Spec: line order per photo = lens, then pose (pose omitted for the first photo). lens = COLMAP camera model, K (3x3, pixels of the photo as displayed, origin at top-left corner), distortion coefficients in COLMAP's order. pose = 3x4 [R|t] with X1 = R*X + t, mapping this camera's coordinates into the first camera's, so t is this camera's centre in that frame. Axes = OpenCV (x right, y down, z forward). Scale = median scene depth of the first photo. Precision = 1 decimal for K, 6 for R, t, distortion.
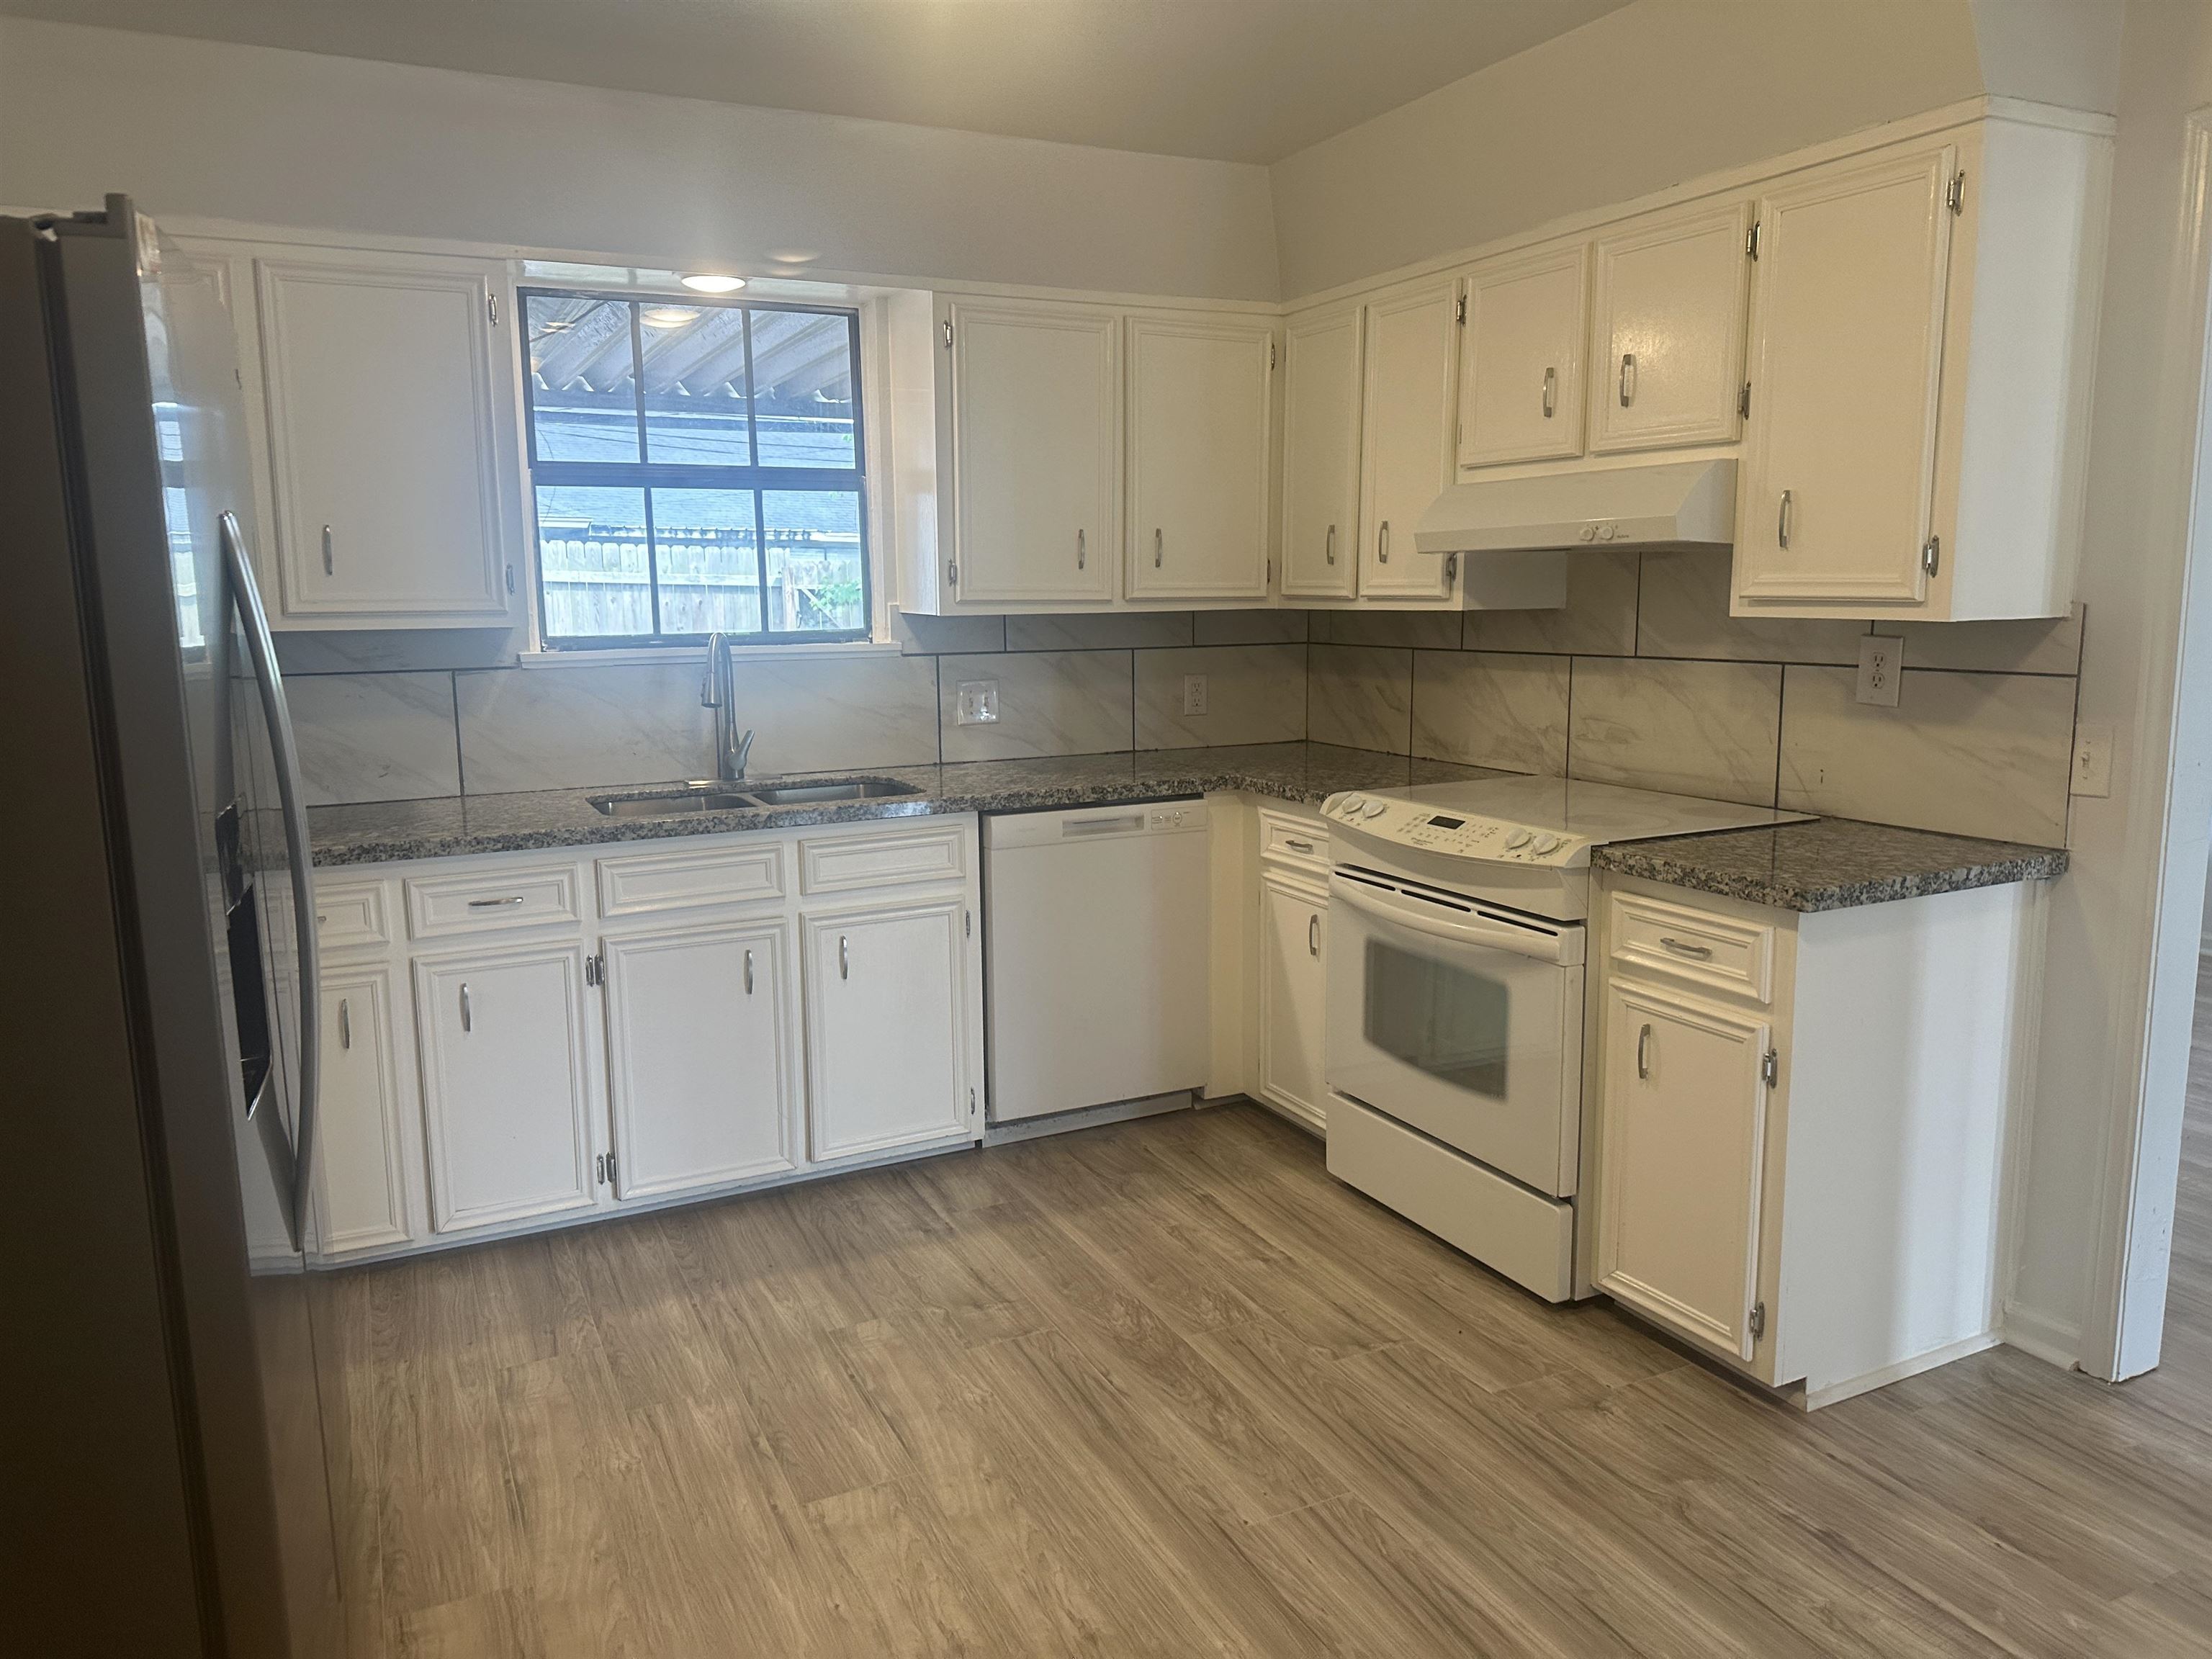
lens RADIAL K [[1545.0, 0, 1107.2], [0, 1545.0, 825.9], [0, 0, 1]] dist [0.115762, -0.159202]
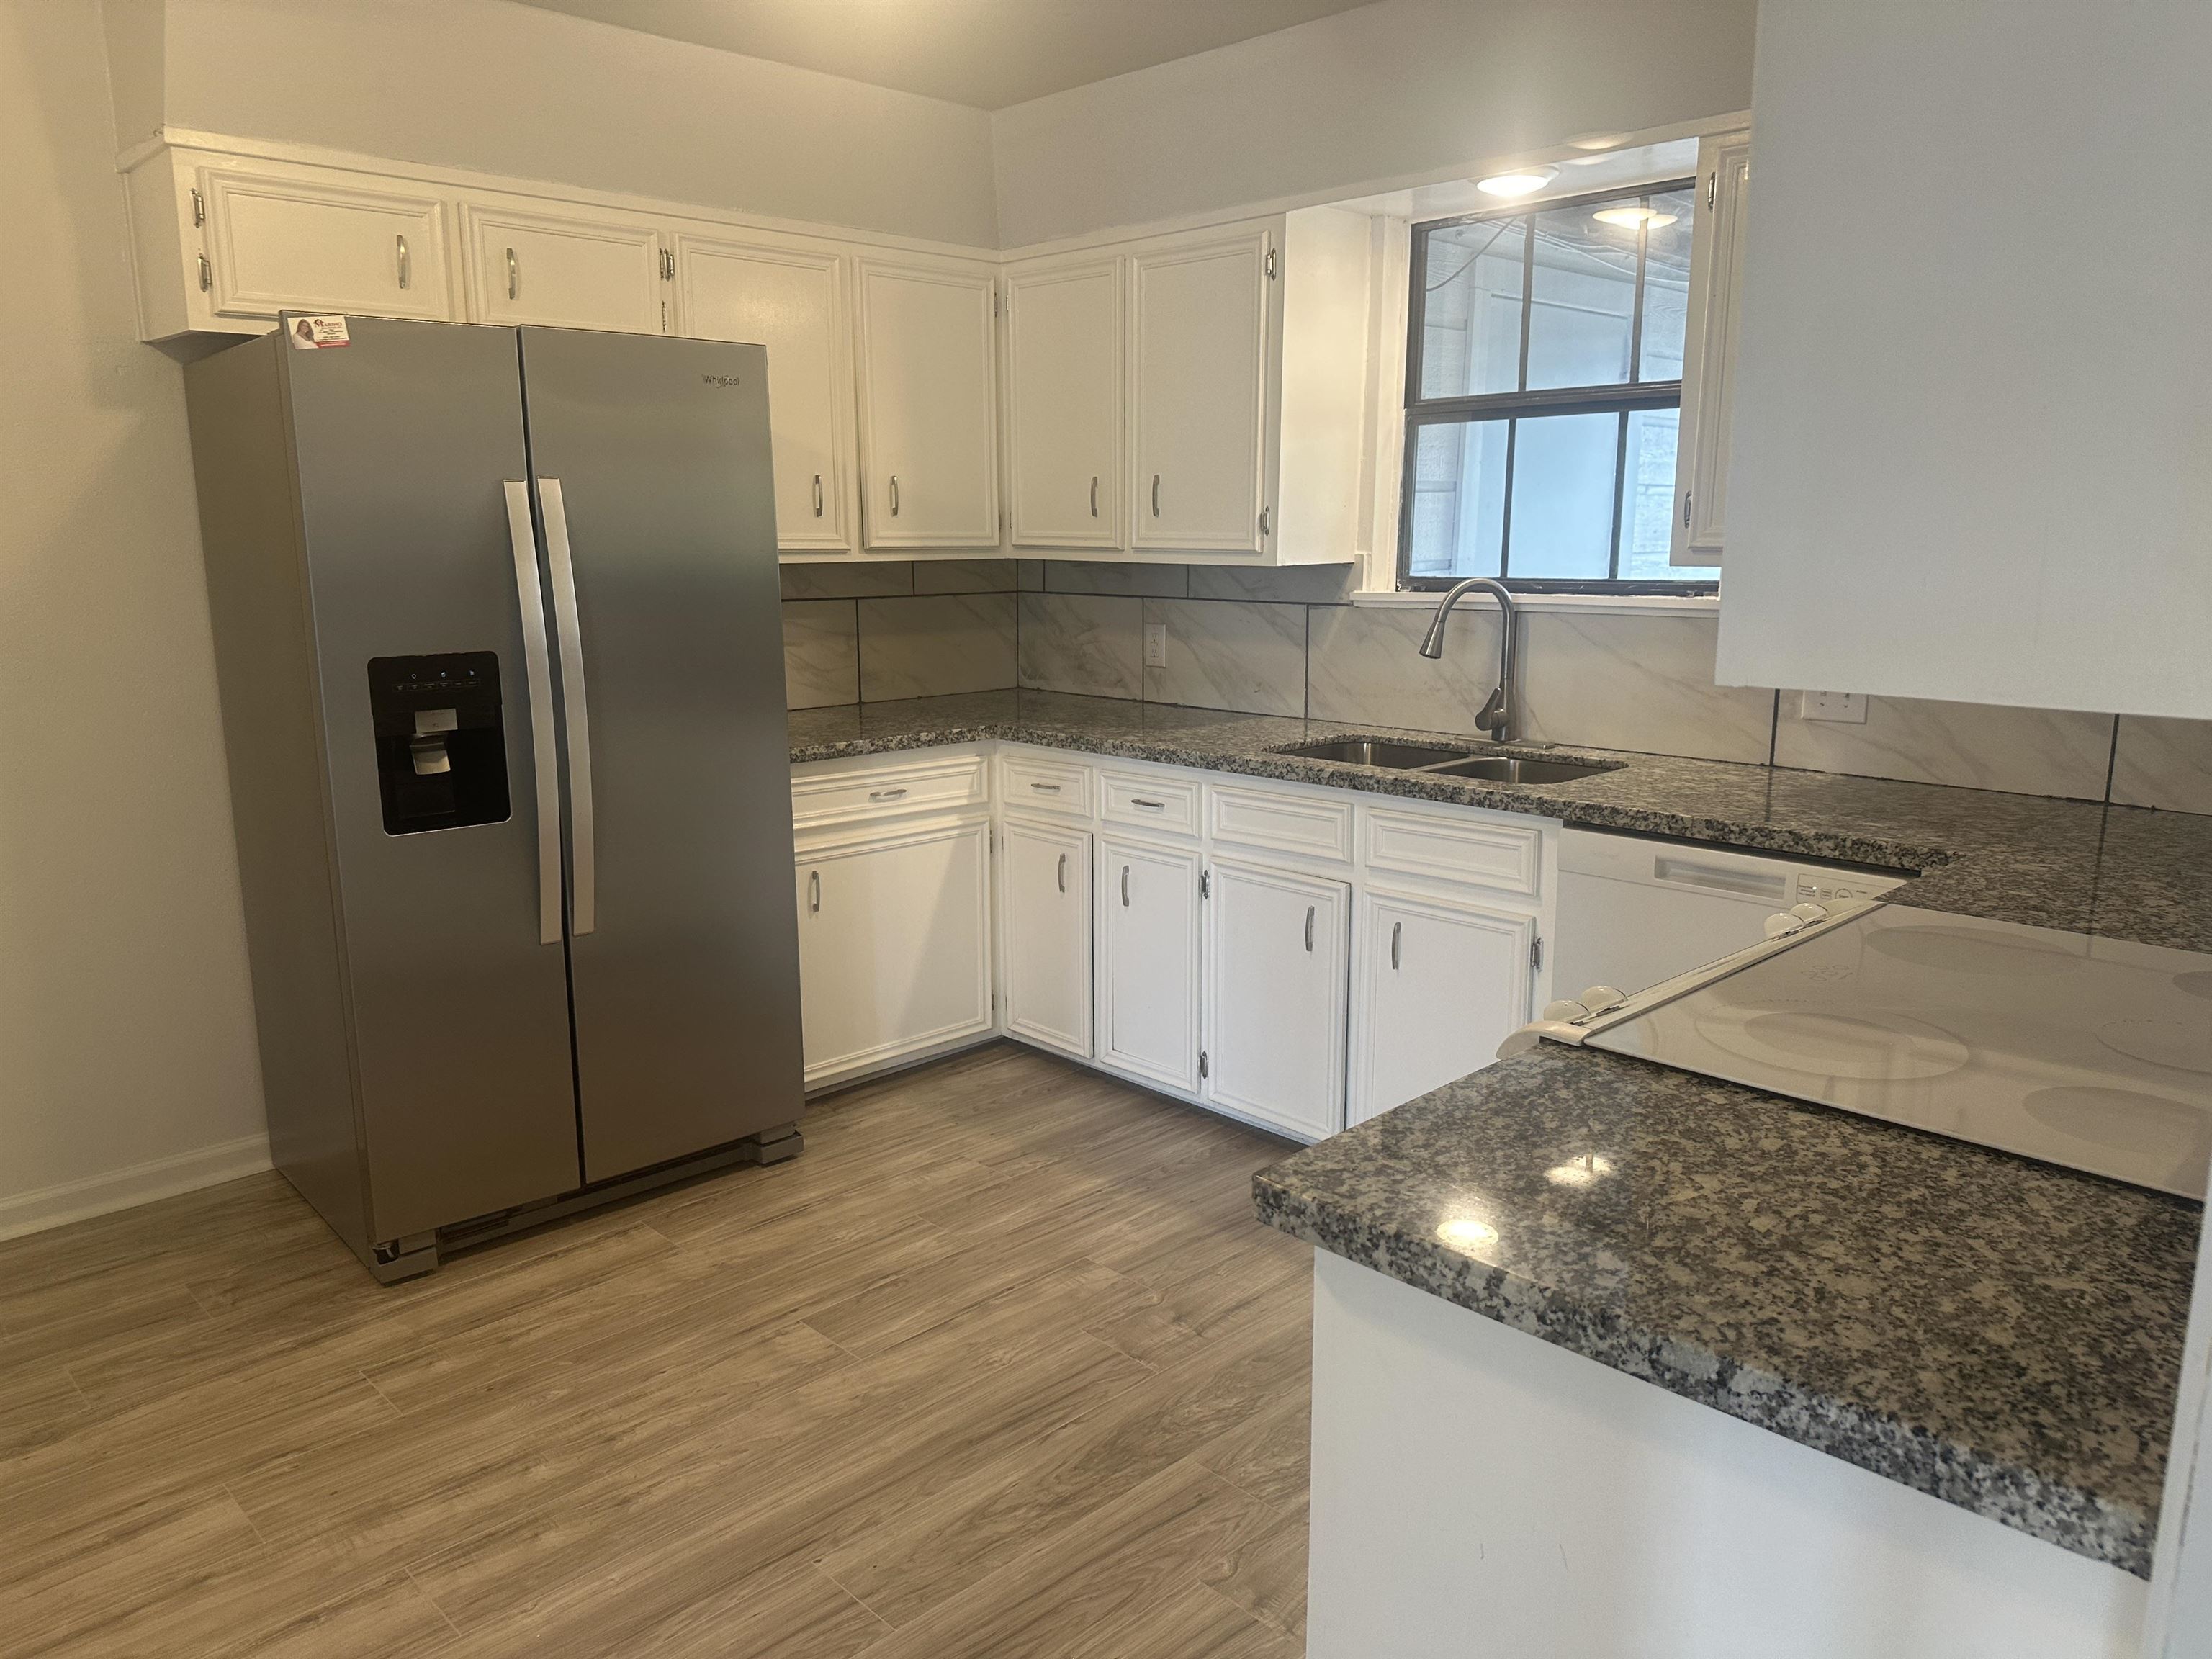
lens RADIAL K [[1545.0, 0, 1110.6], [0, 1545.0, 842.0], [0, 0, 1]] dist [0.115762, -0.159202]
pose [[0.318043, 0.204436, -0.925772, 0.747058], [-0.152414, 0.974799, 0.162902, -0.118607], [0.935745, 0.089290, 0.341187, 0.662794]]
